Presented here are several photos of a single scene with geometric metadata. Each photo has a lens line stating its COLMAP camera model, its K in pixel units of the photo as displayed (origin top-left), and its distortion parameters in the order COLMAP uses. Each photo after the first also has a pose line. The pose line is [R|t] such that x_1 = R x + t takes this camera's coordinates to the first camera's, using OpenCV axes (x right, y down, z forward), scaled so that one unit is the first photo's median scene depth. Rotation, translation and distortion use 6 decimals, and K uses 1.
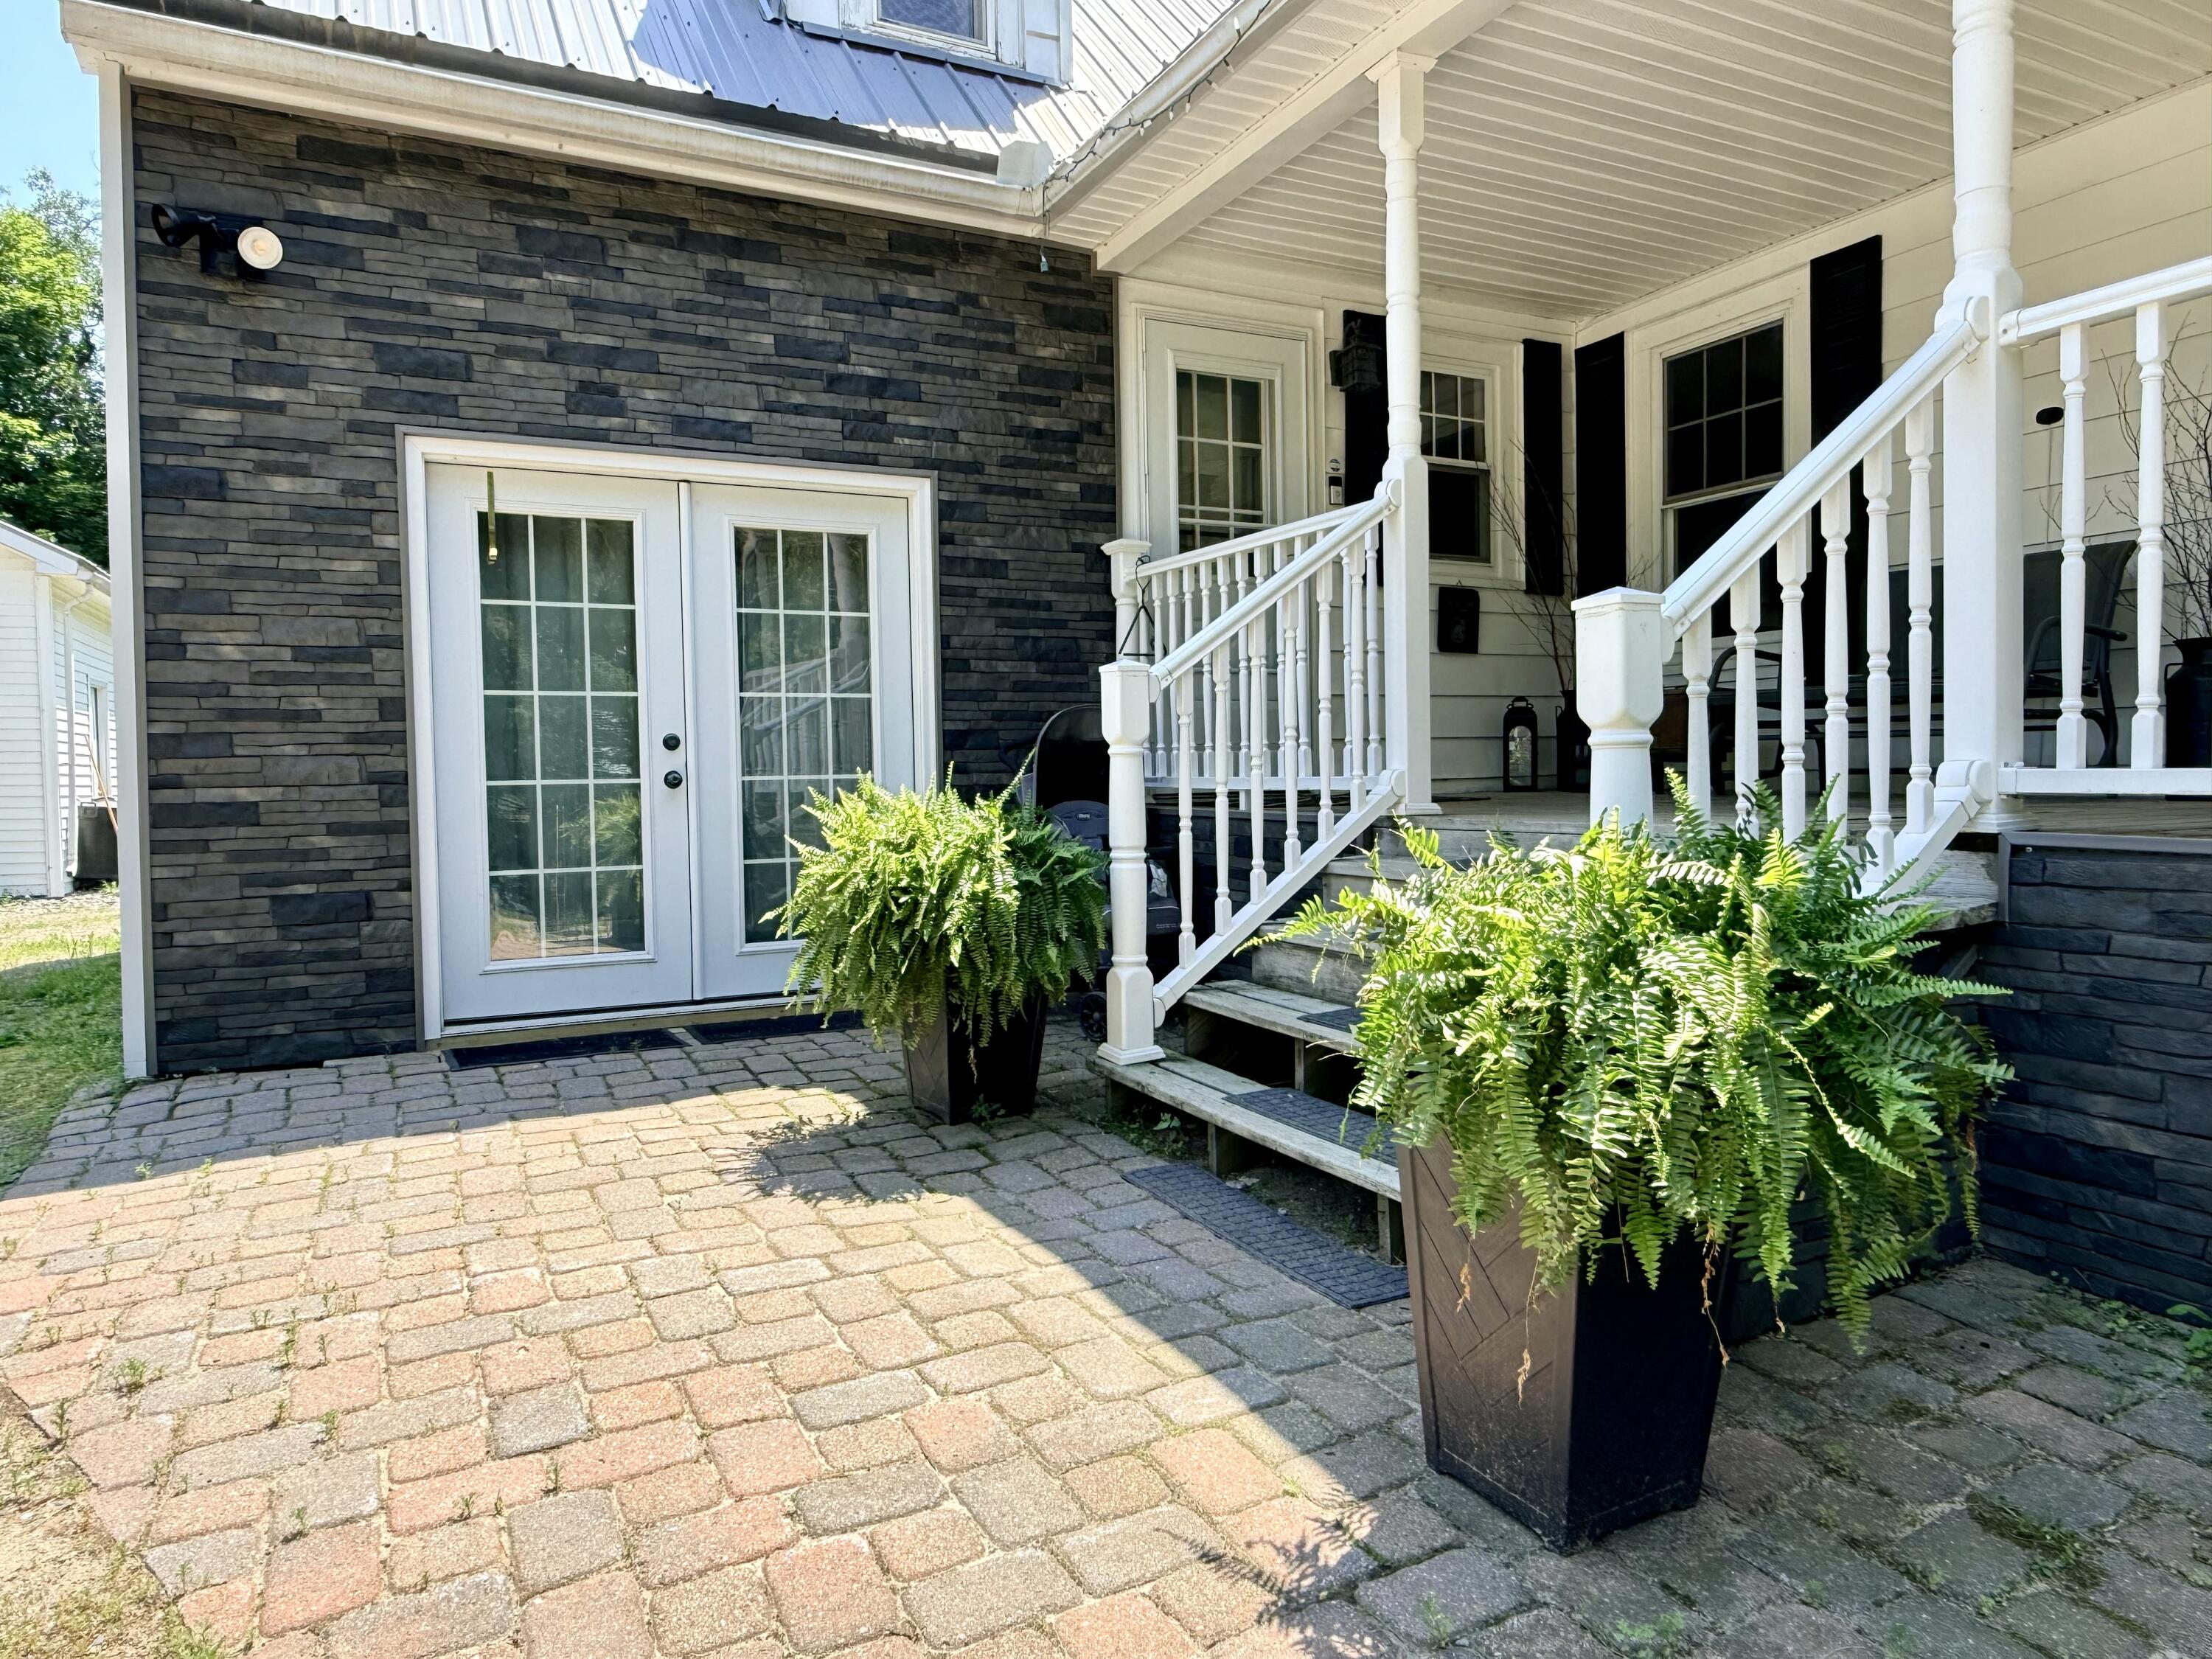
lens RADIAL K [[1417.5, 0, 1107.8], [0, 1417.5, 821.6], [0, 0, 1]] dist [-0.002669, -0.000051]
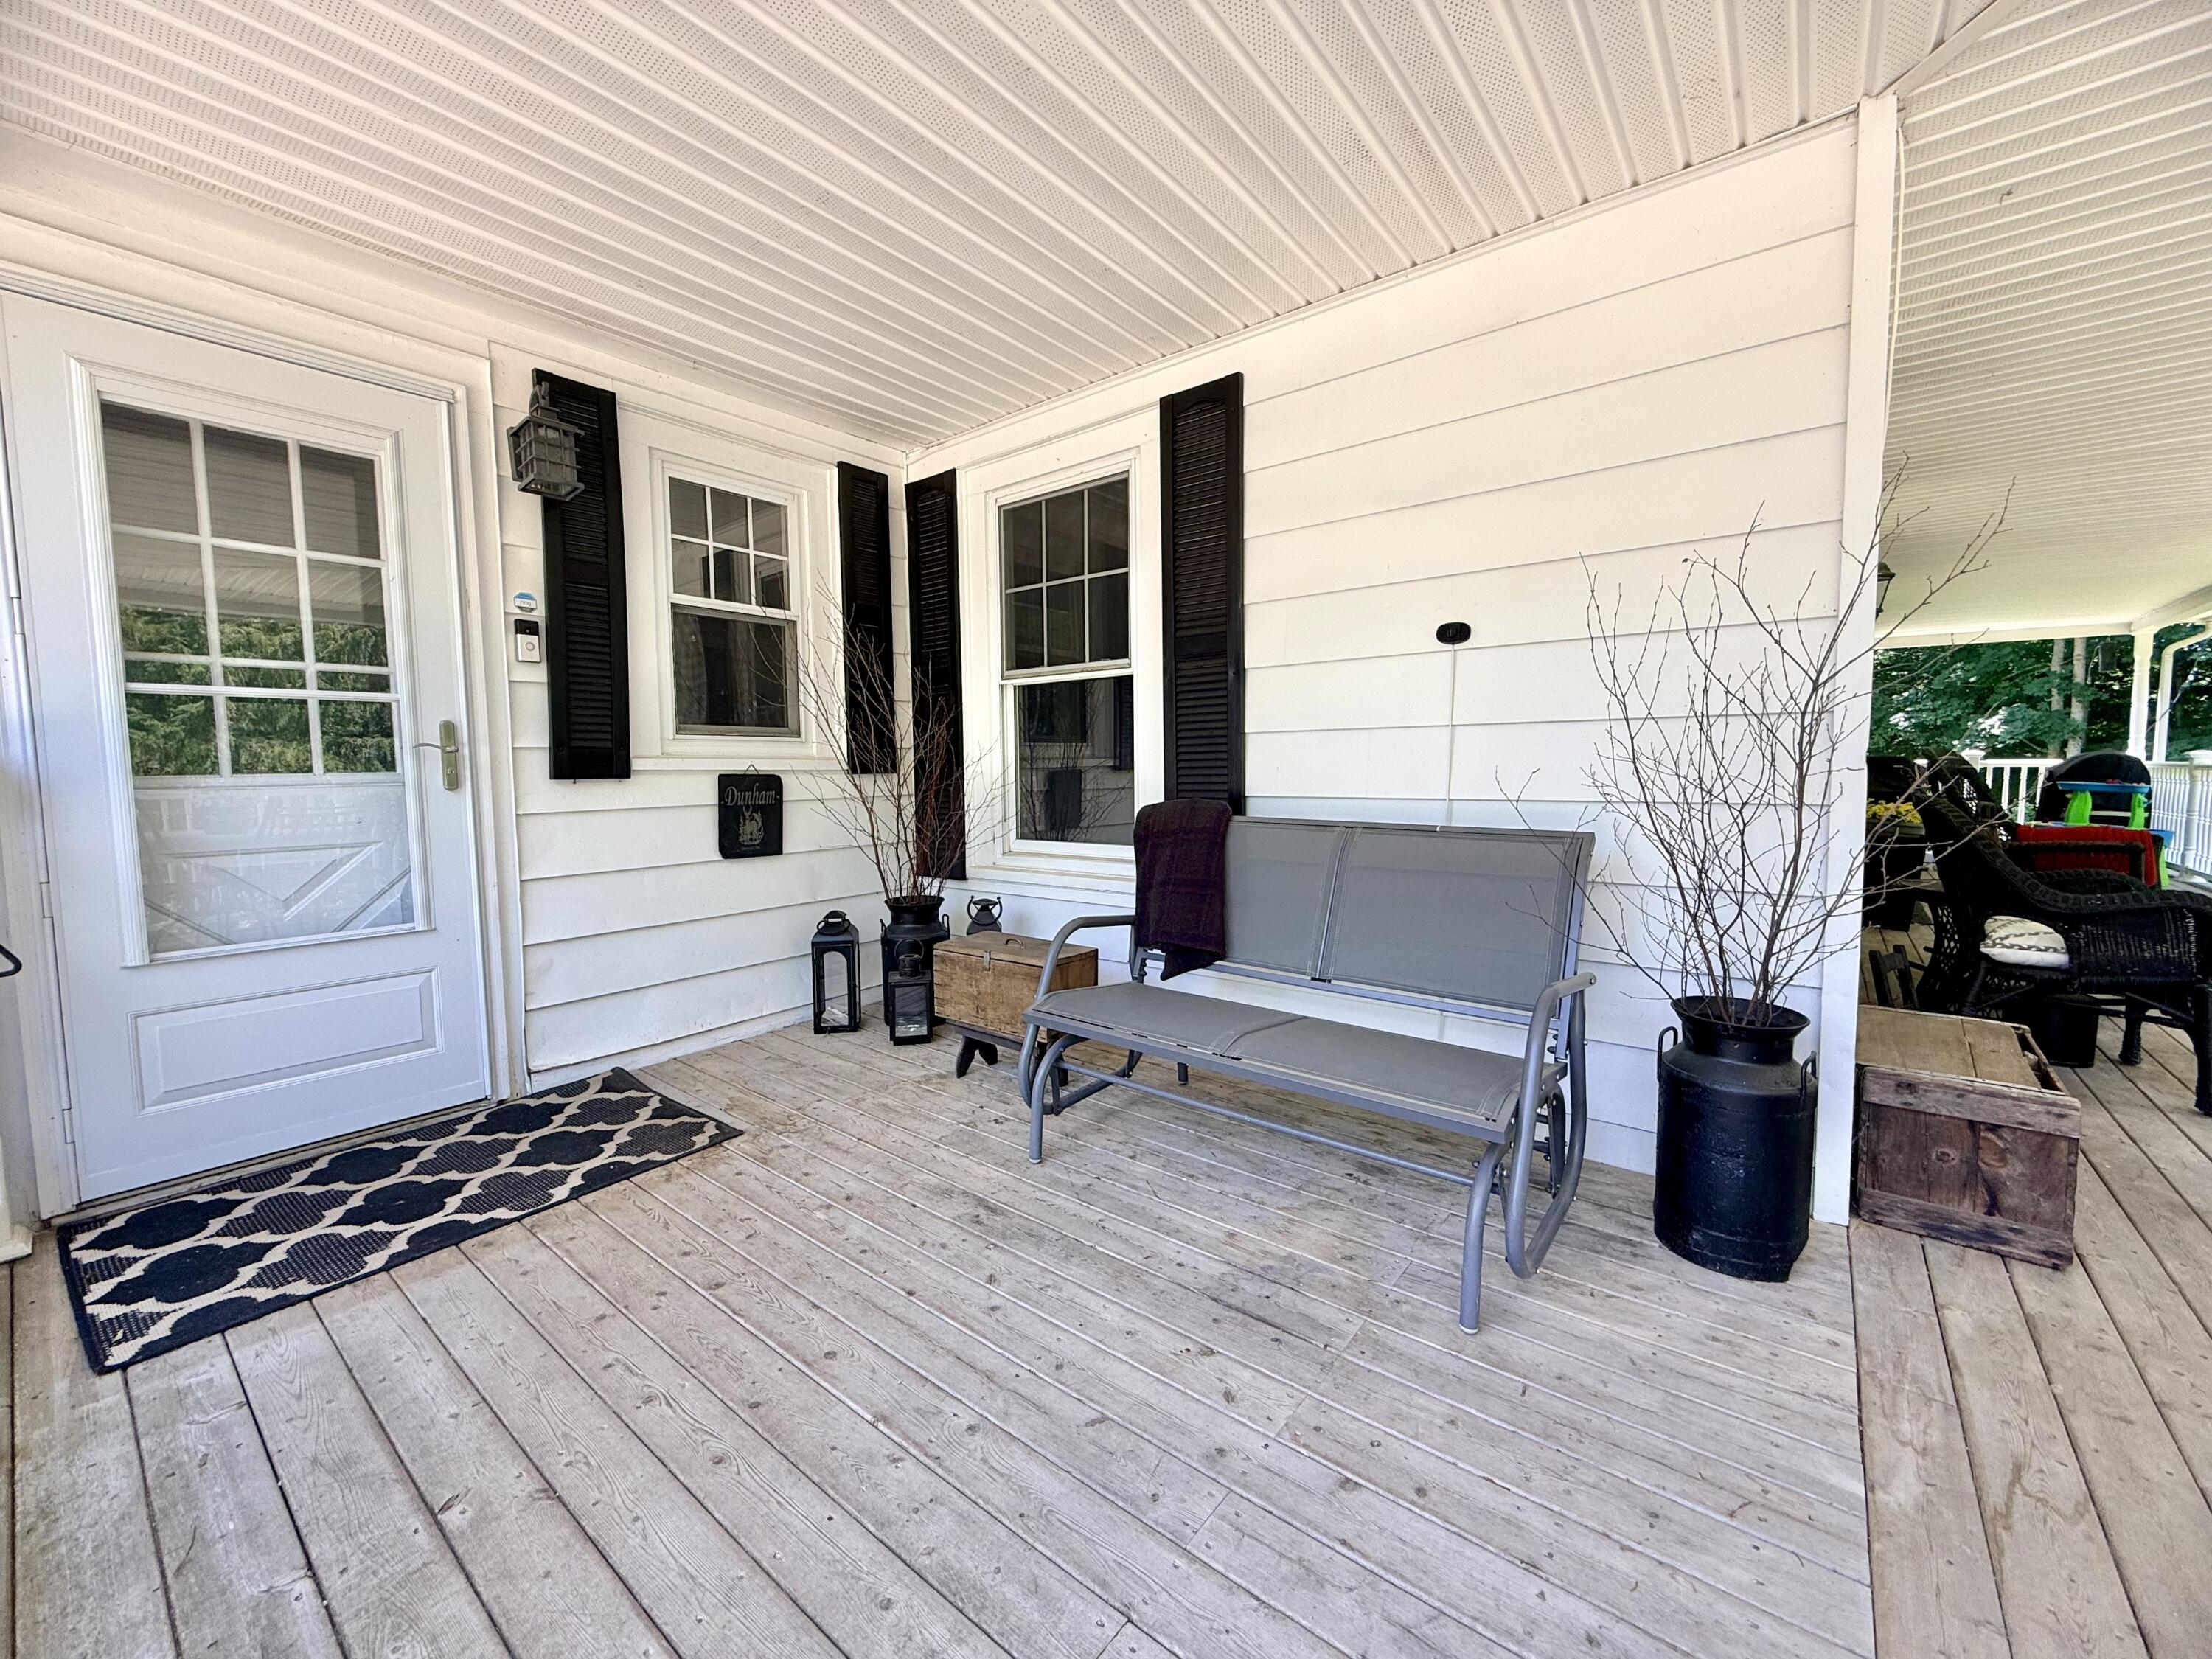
lens RADIAL K [[882.8, 0, 1099.2], [0, 882.8, 830.2], [0, 0, 1]] dist [0.000724, -0.000159]
pose [[0.910784, -0.023406, 0.412220, 0.231999], [0.010357, 0.999373, 0.033862, -0.155521], [-0.412754, -0.026571, 0.910455, 0.506142]]
